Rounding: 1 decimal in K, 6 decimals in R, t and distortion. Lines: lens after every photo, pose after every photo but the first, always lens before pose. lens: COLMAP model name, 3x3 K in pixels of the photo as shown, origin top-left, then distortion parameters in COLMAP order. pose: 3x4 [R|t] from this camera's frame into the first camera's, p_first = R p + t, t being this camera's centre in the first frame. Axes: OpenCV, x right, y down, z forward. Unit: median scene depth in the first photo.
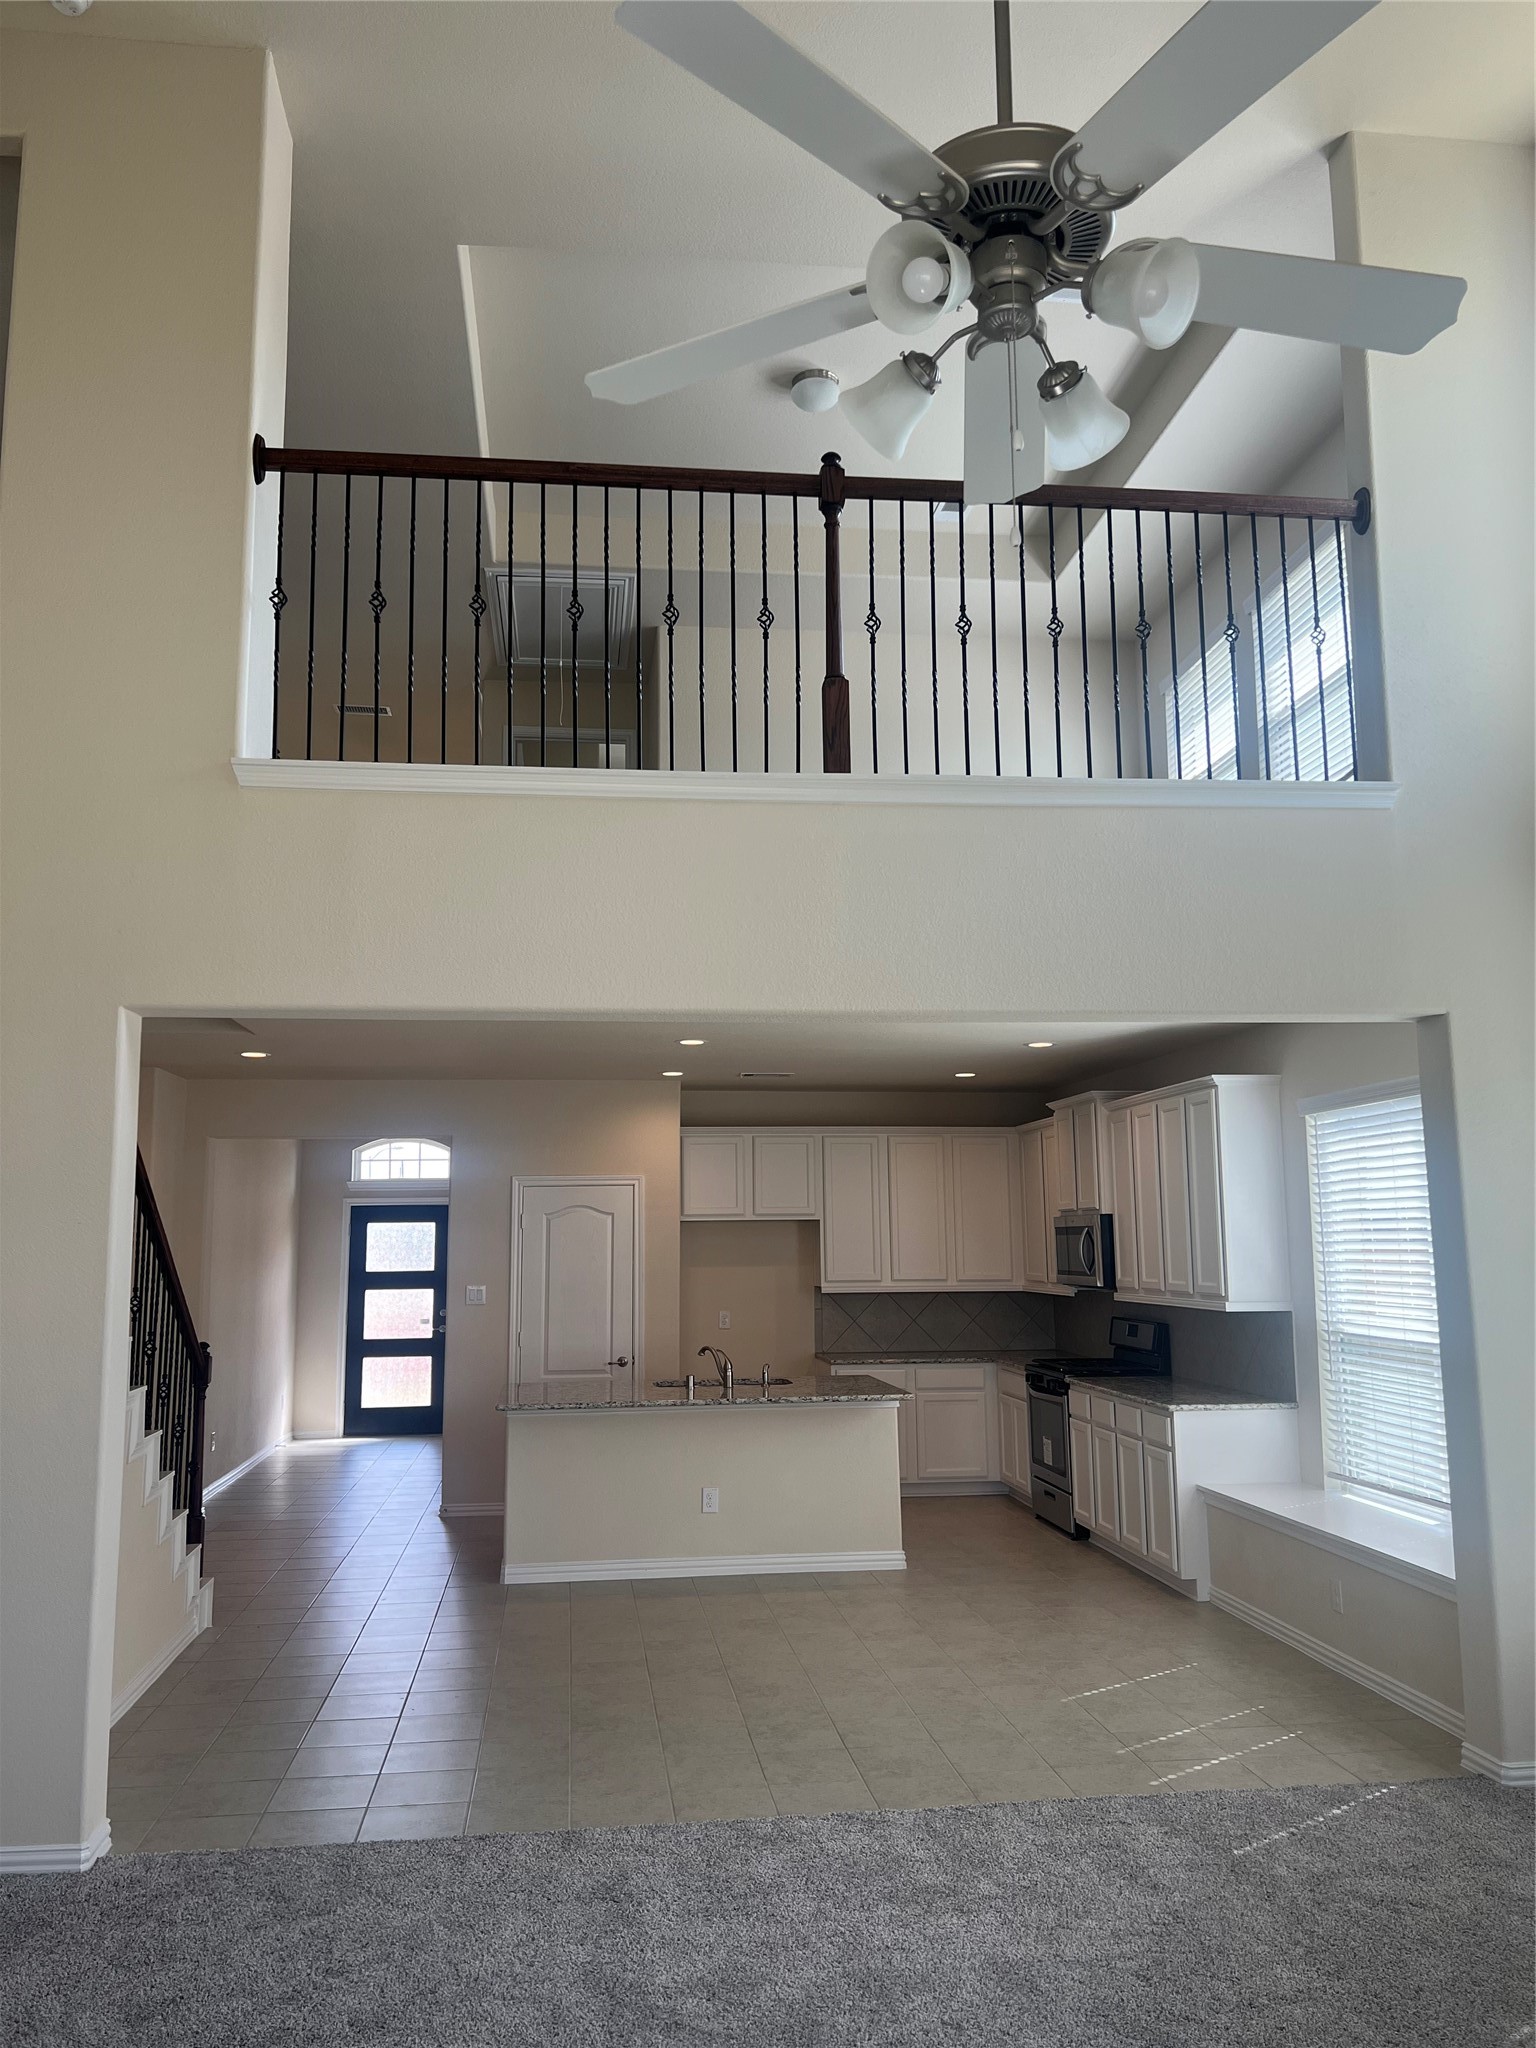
lens RADIAL K [[1550.0, 0, 779.3], [0, 1550.0, 1034.3], [0, 0, 1]] dist [0.042572, -0.002017]
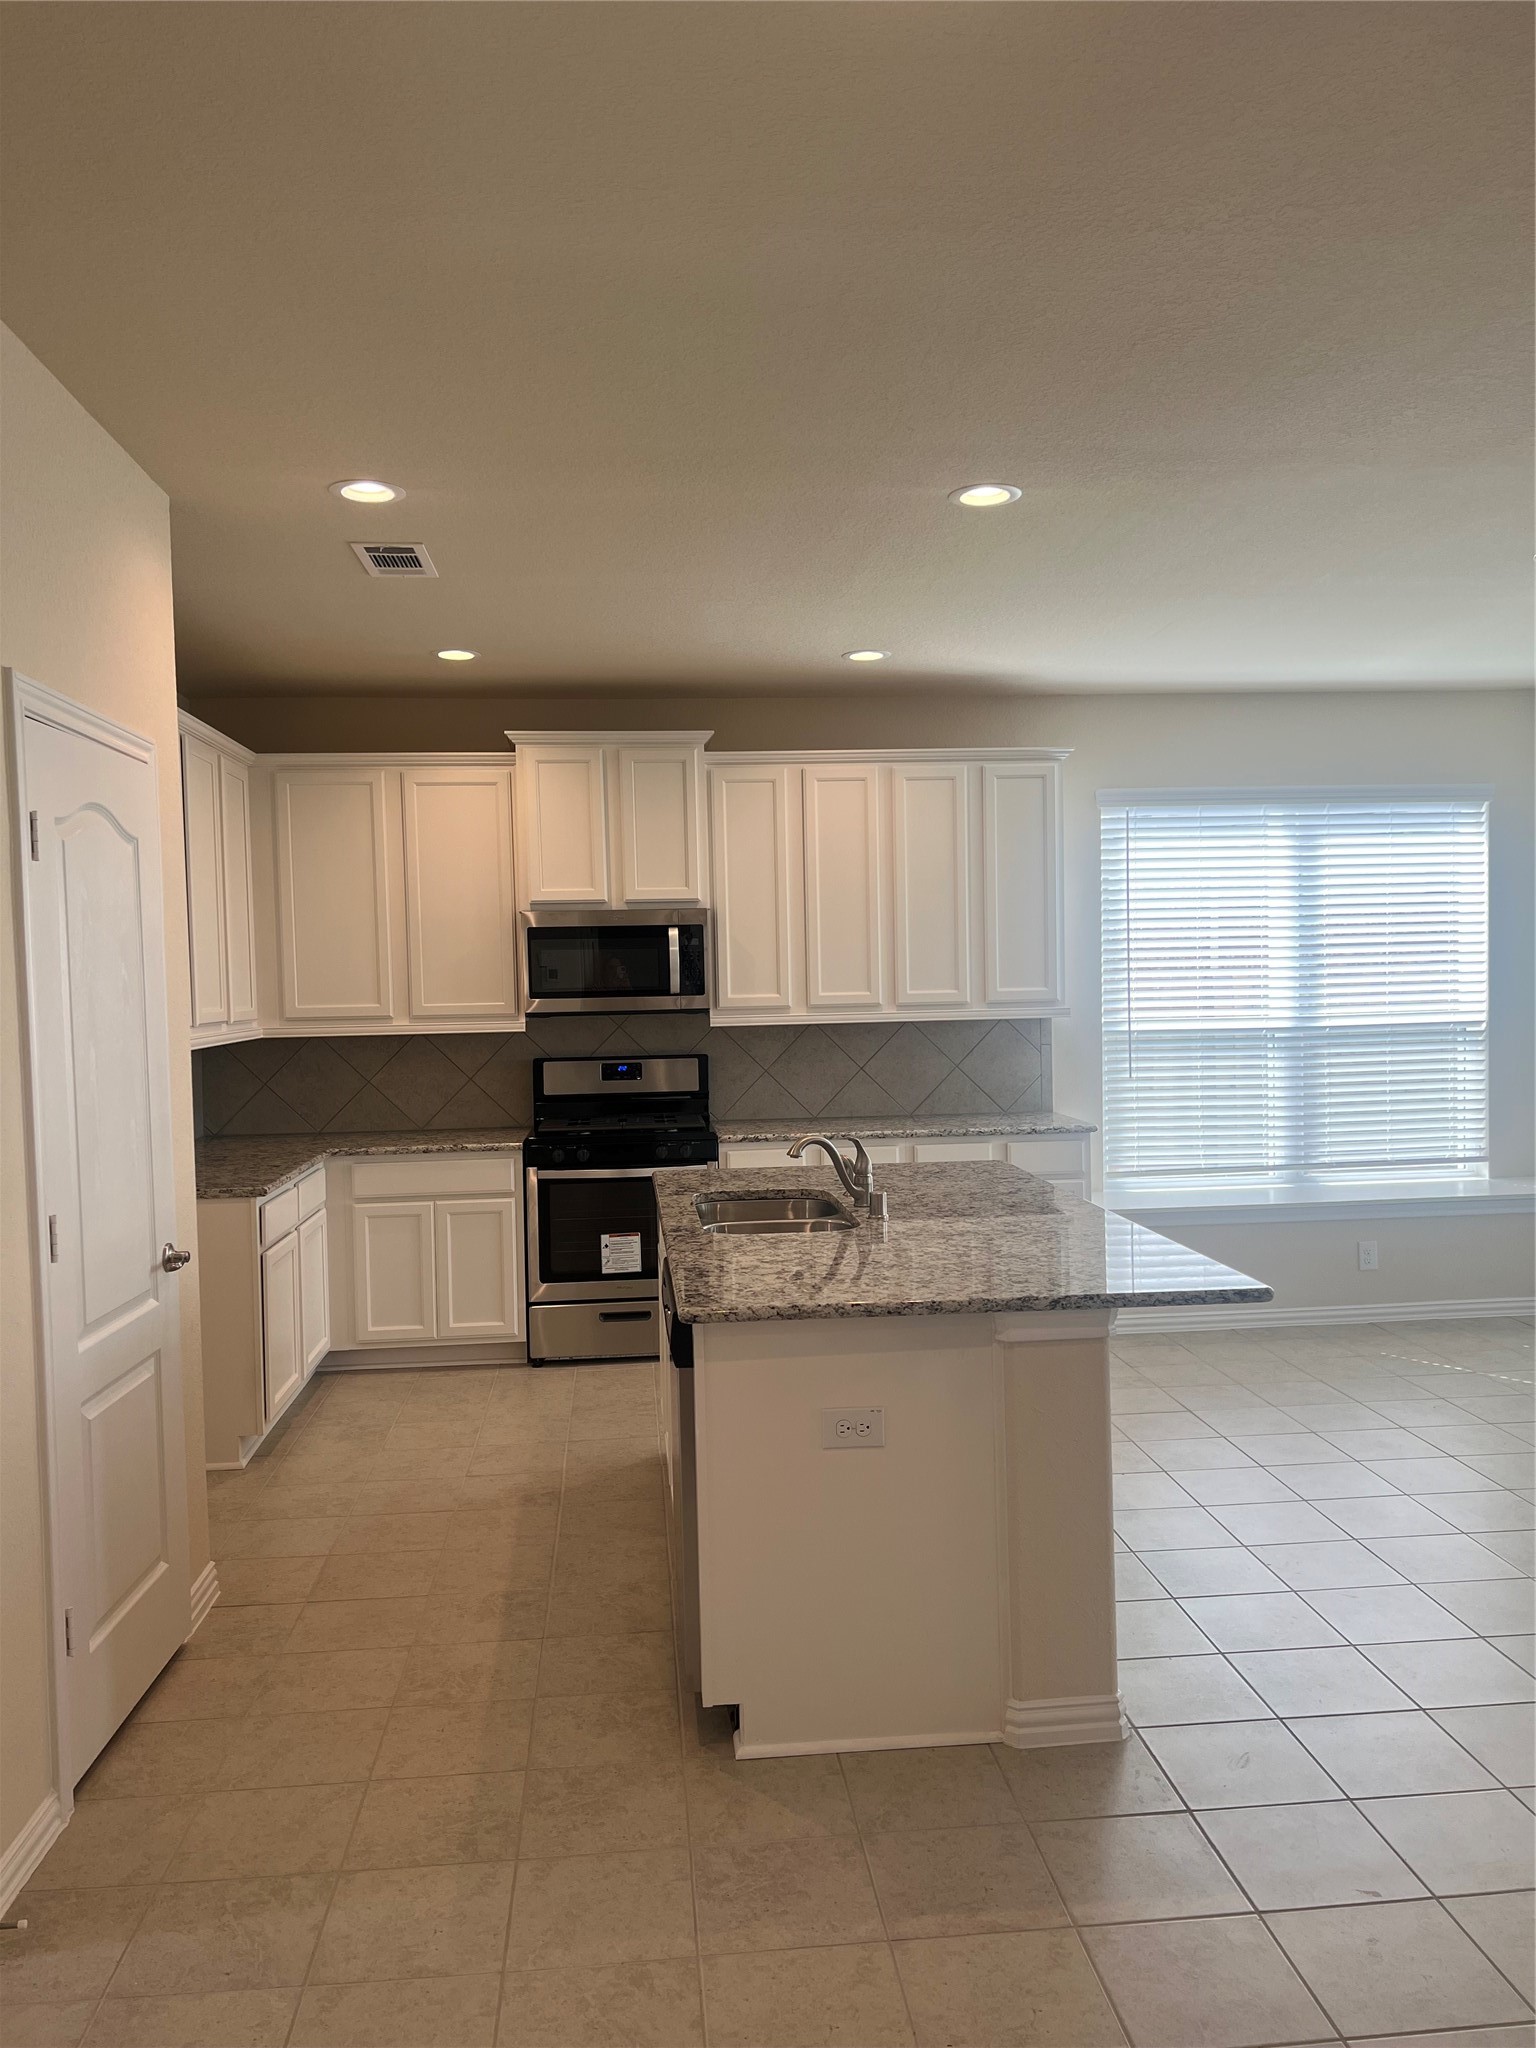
lens RADIAL K [[1550.0, 0, 779.3], [0, 1550.0, 1034.3], [0, 0, 1]] dist [0.042572, -0.002017]
pose [[0.029454, -0.047032, 0.998459, -0.488503], [-0.115637, 0.992025, 0.050141, 0.130366], [-0.992855, -0.116936, 0.023781, 0.923711]]
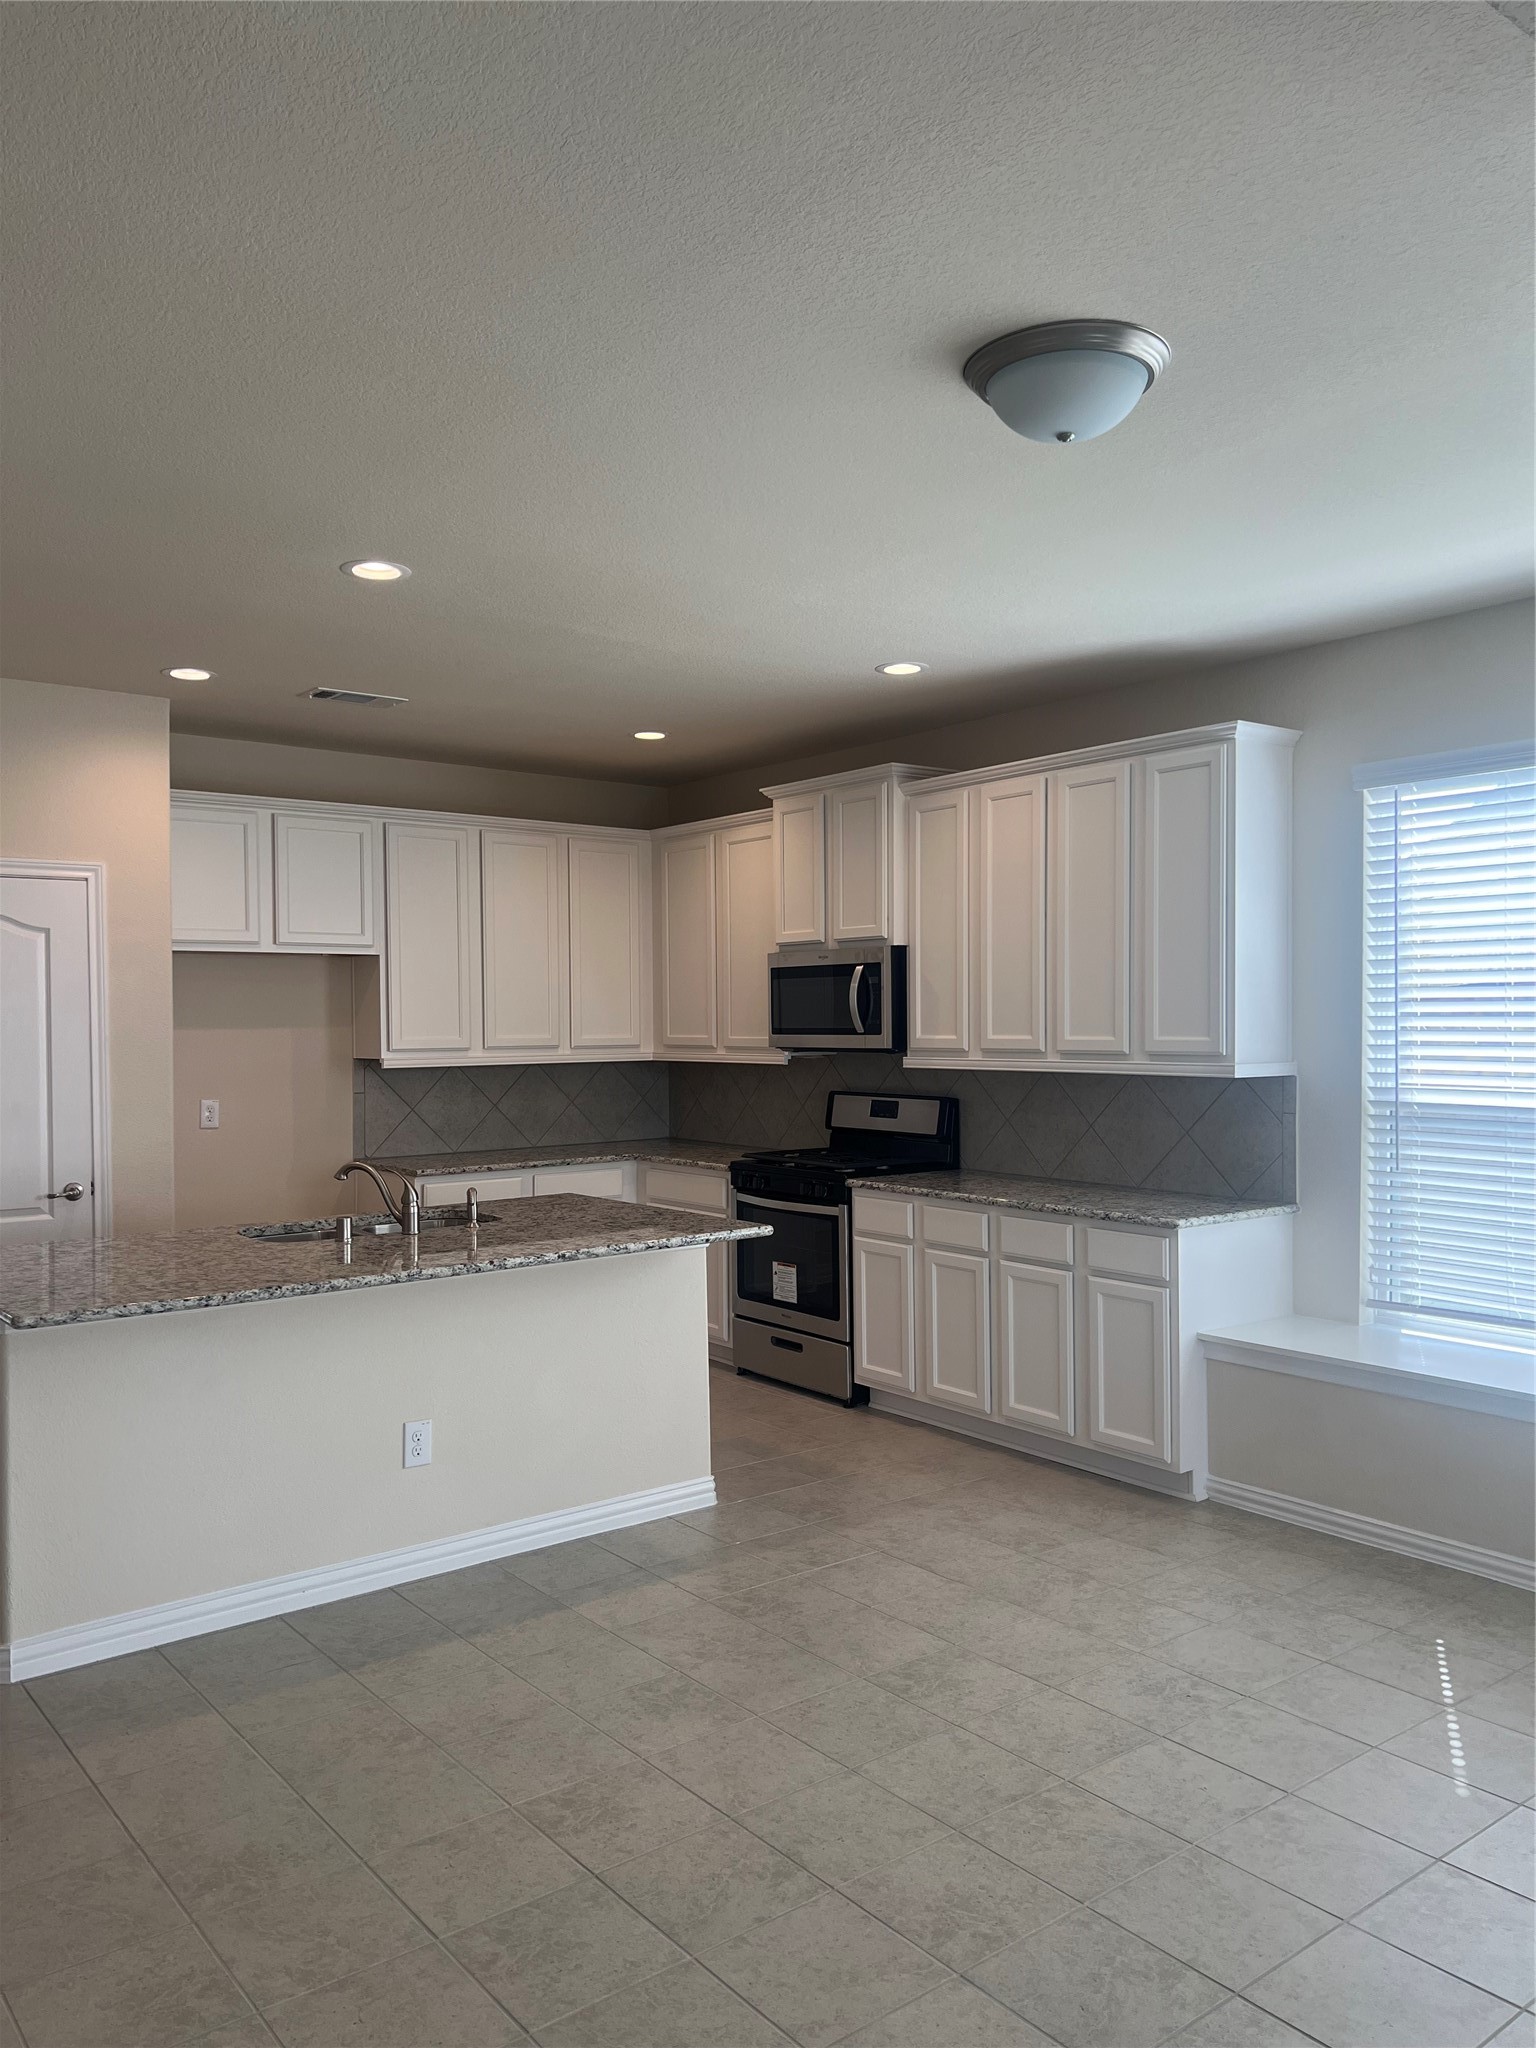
lens RADIAL K [[1550.0, 0, 779.3], [0, 1550.0, 1034.3], [0, 0, 1]] dist [0.042572, -0.002017]
pose [[0.862633, -0.002342, 0.505824, -0.178233], [-0.067494, 0.990514, 0.119691, 0.074307], [-0.501307, -0.137390, 0.854293, 0.425426]]
